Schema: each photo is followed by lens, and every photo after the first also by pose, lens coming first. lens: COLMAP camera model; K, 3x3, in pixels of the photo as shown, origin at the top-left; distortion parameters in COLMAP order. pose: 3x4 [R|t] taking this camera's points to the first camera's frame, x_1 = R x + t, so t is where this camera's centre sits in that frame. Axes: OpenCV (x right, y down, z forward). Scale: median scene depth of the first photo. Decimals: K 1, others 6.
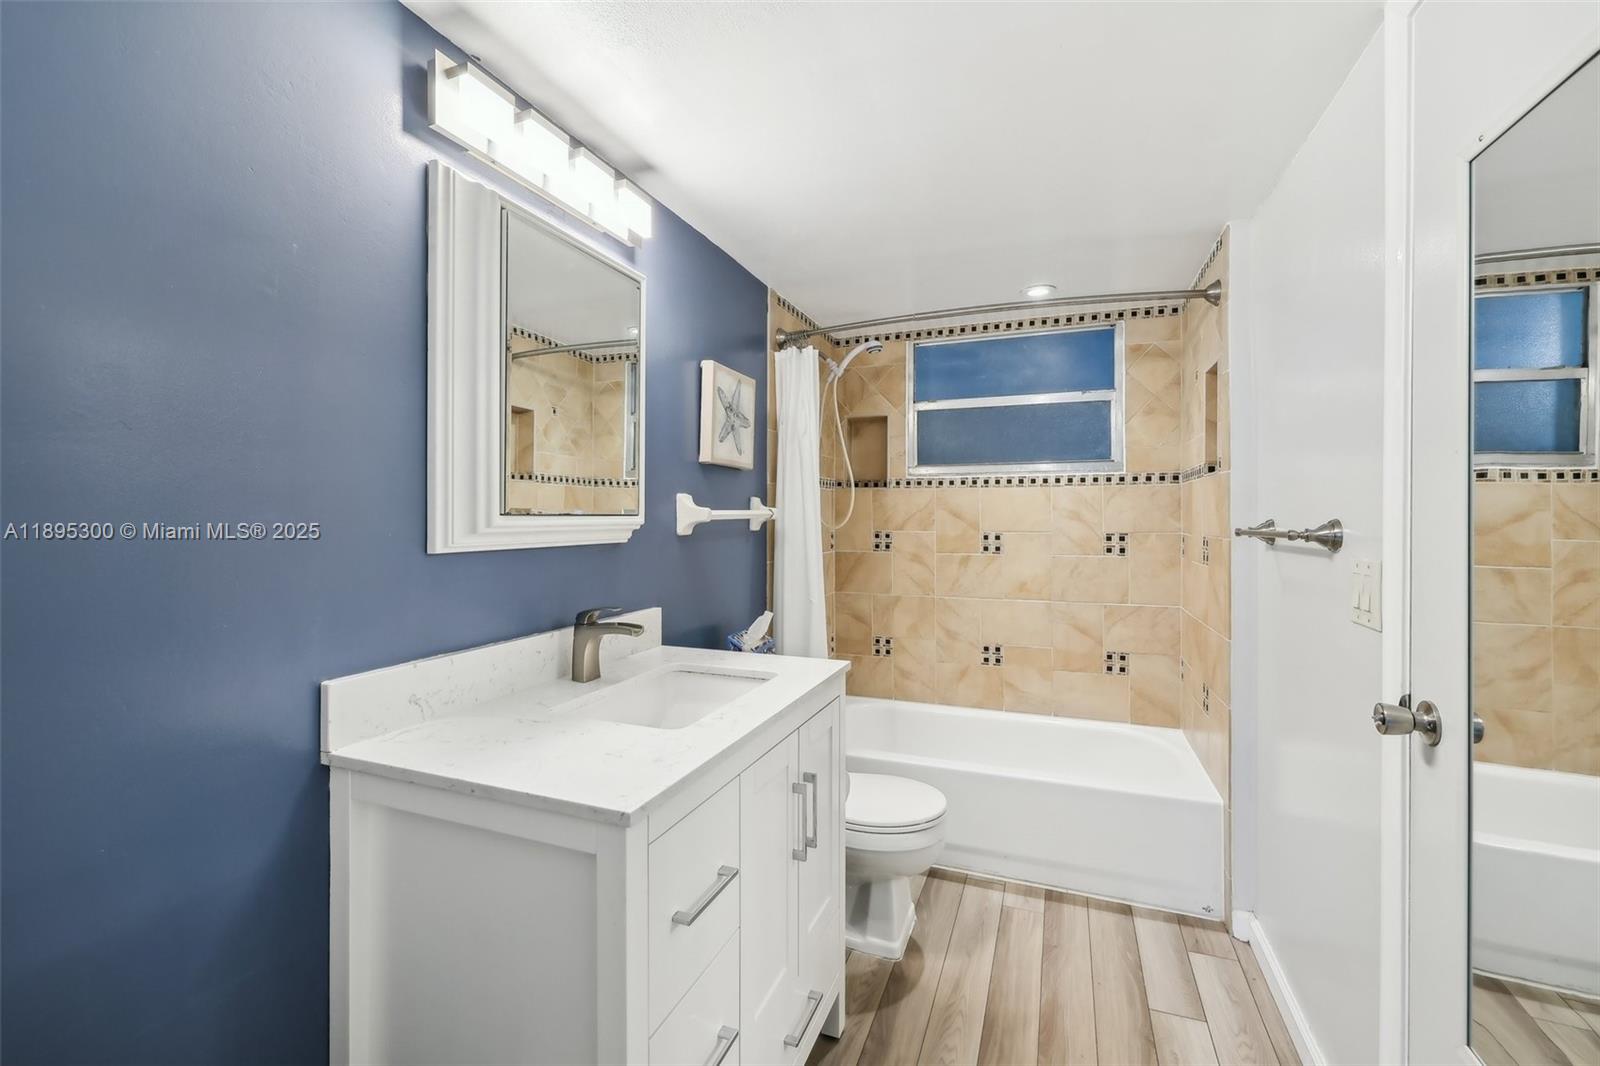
lens RADIAL K [[680.7, 0, 792.5], [0, 680.7, 517.2], [0, 0, 1]] dist [-0.000488, 0.000285]
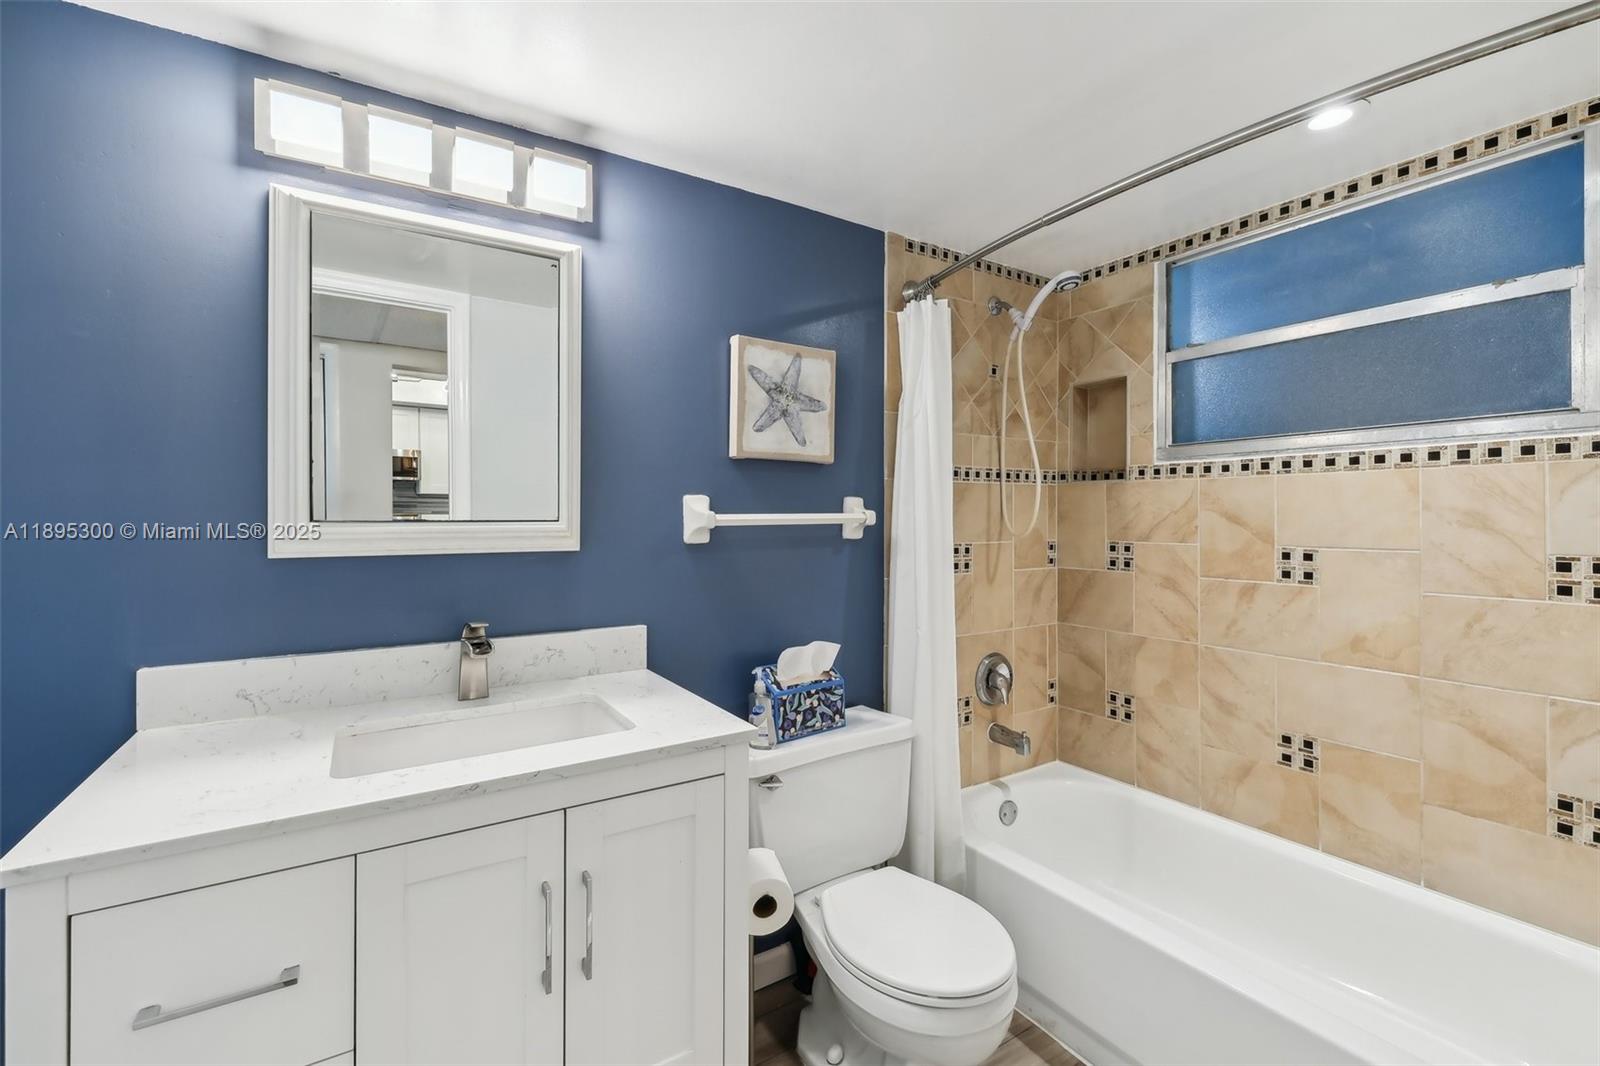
lens RADIAL K [[679.7, 0, 777.3], [0, 679.7, 518.1], [0, 0, 1]] dist [-0.000678, 0.000118]
pose [[0.801385, 0.000284, -0.598148, 0.283835], [-0.000768, 1.000000, -0.000555, -0.003302], [0.598148, 0.000904, 0.801385, 0.243603]]
